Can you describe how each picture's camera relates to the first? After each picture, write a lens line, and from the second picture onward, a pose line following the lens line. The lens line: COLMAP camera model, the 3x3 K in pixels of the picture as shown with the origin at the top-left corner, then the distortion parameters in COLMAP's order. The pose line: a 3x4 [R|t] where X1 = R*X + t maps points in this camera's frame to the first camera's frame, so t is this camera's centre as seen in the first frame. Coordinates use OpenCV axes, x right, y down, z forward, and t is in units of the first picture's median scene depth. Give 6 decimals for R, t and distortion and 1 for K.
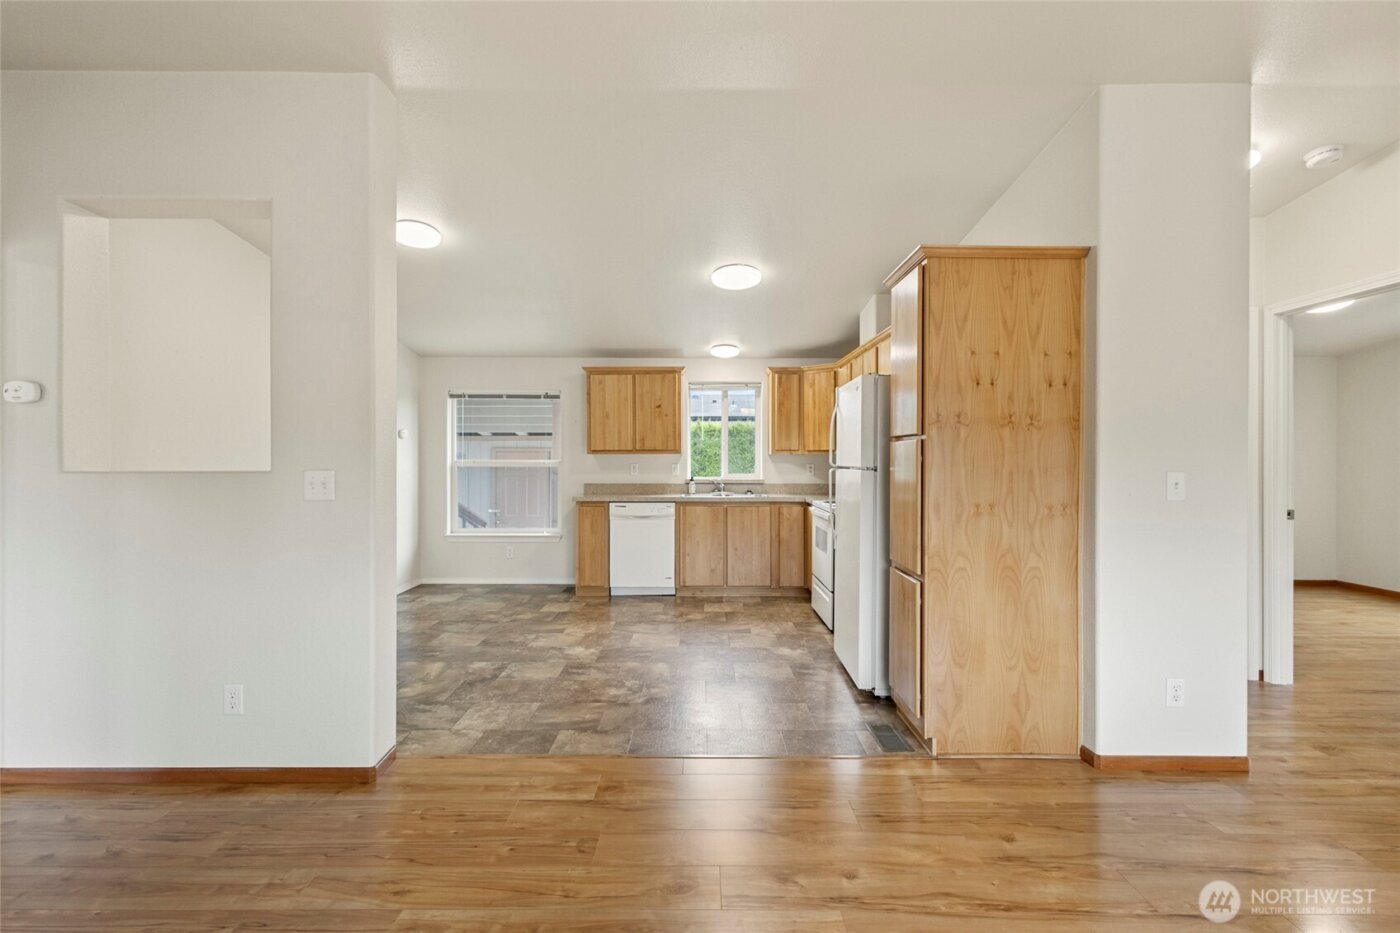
lens RADIAL K [[646.7, 0, 700.0], [0, 646.7, 466.5], [0, 0, 1]] dist [0.001514, 0.000220]
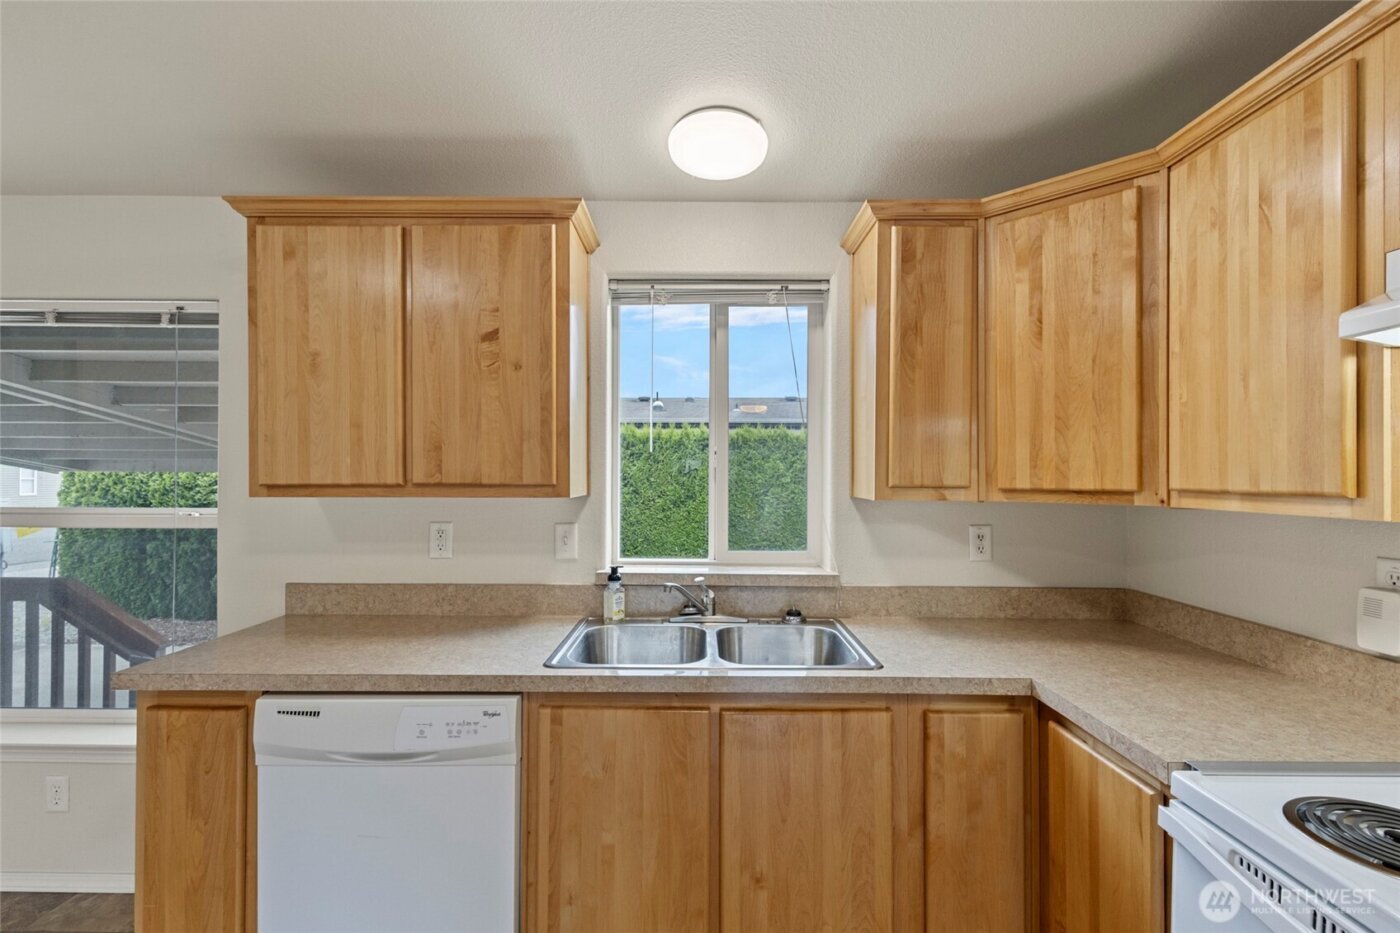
lens RADIAL K [[646.7, 0, 700.0], [0, 646.7, 466.5], [0, 0, 1]] dist [0.001514, 0.000220]
pose [[0.999983, 0.005414, -0.001949, 0.031288], [-0.005457, 0.999726, -0.022758, -0.027691], [0.001825, 0.022768, 0.999739, 0.708575]]
